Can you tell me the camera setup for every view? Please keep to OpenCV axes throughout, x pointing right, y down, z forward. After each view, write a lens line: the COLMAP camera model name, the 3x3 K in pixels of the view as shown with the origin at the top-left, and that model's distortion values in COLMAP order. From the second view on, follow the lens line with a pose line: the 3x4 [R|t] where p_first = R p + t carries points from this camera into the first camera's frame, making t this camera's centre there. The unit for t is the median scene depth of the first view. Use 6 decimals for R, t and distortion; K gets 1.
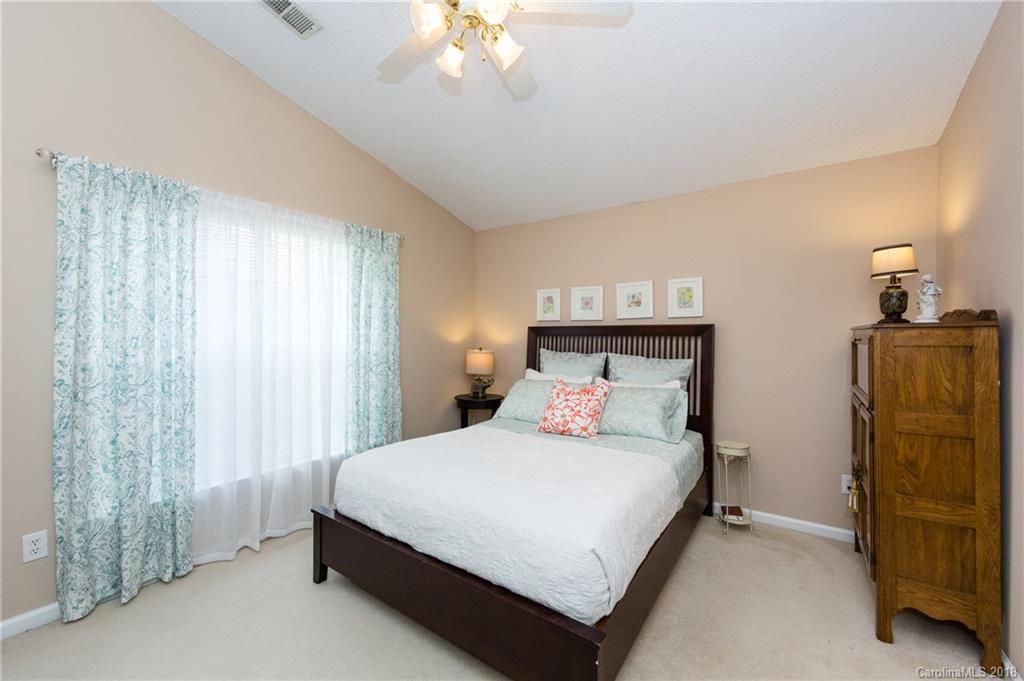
lens RADIAL K [[414.0, 0, 506.1], [0, 414.0, 337.7], [0, 0, 1]] dist [-0.002907, -0.000478]
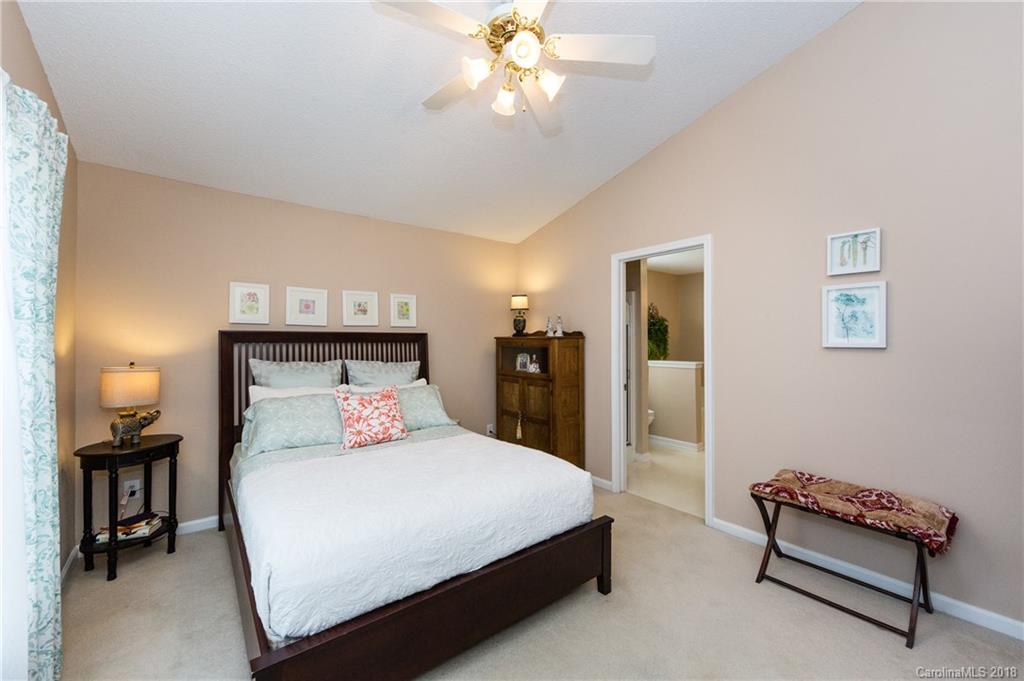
lens RADIAL K [[414.0, 0, 507.2], [0, 414.0, 338.5], [0, 0, 1]] dist [-0.002907, -0.000478]
pose [[0.264596, 0.002788, 0.964355, -0.639084], [0.002791, 0.999989, -0.003657, -0.010040], [-0.964355, 0.003659, 0.264586, 0.383774]]
